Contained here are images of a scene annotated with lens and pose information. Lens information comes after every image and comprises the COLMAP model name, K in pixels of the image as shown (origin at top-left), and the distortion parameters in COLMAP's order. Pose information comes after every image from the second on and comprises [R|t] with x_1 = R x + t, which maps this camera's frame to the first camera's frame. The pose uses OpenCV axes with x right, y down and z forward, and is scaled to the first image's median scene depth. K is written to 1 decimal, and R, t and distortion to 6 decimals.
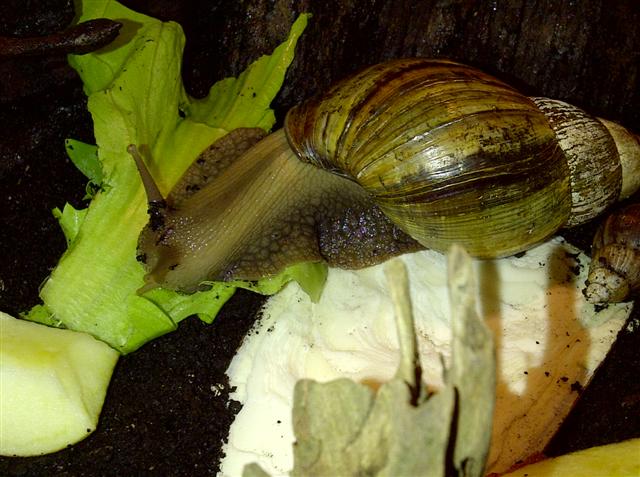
lens RADIAL K [[917.8, 0, 320.0], [0, 917.8, 238.5], [0, 0, 1]] dist [0.041948, 0.090830]
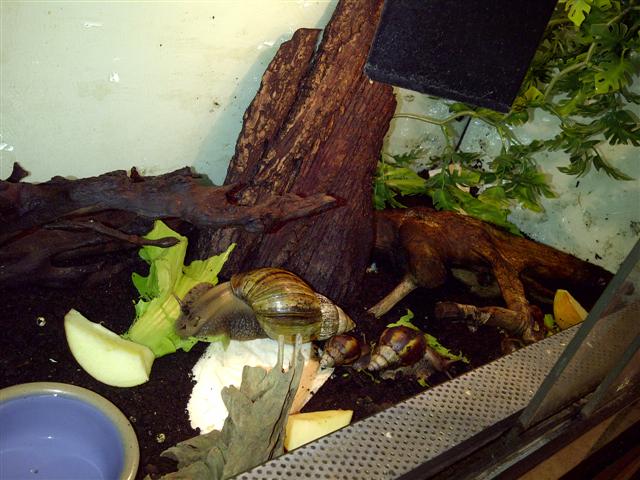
lens RADIAL K [[917.8, 0, 320.0], [0, 917.8, 240.0], [0, 0, 1]] dist [0.041948, 0.090830]
pose [[0.944936, 0.191012, 0.265725, -0.530296], [-0.146118, 0.972812, -0.179686, 0.200801], [-0.292822, 0.130965, 0.947155, -1.712195]]
